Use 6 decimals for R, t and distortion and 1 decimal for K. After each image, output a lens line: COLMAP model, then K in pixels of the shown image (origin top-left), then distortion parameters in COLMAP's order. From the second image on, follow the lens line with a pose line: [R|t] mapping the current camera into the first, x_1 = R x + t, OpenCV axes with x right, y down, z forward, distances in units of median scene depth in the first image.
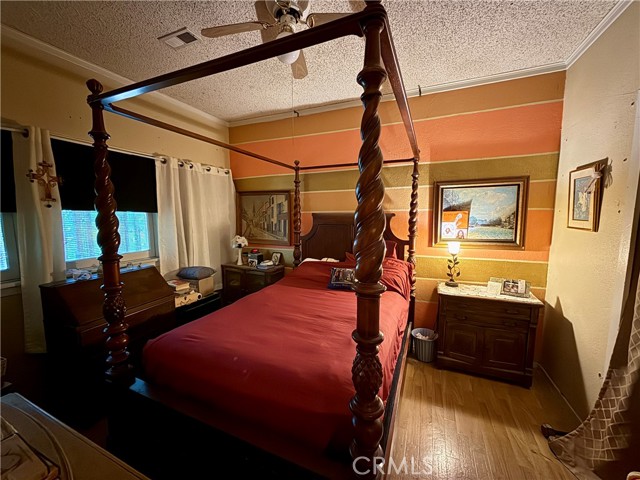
lens RADIAL K [[254.8, 0, 320.1], [0, 254.8, 236.5], [0, 0, 1]] dist [-0.002299, 0.000949]
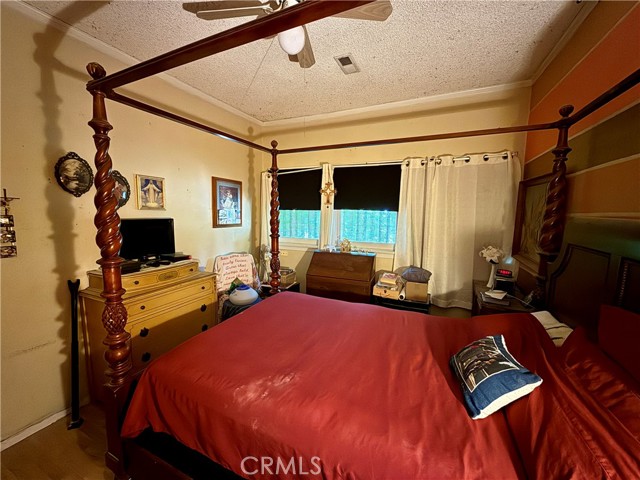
lens RADIAL K [[254.8, 0, 316.7], [0, 254.8, 240.7], [0, 0, 1]] dist [-0.002299, 0.000949]
pose [[-0.008693, 0.121127, -0.992599, 0.509797], [-0.104366, 0.987105, 0.121371, -0.069356], [0.994501, 0.104648, 0.004061, 0.673448]]
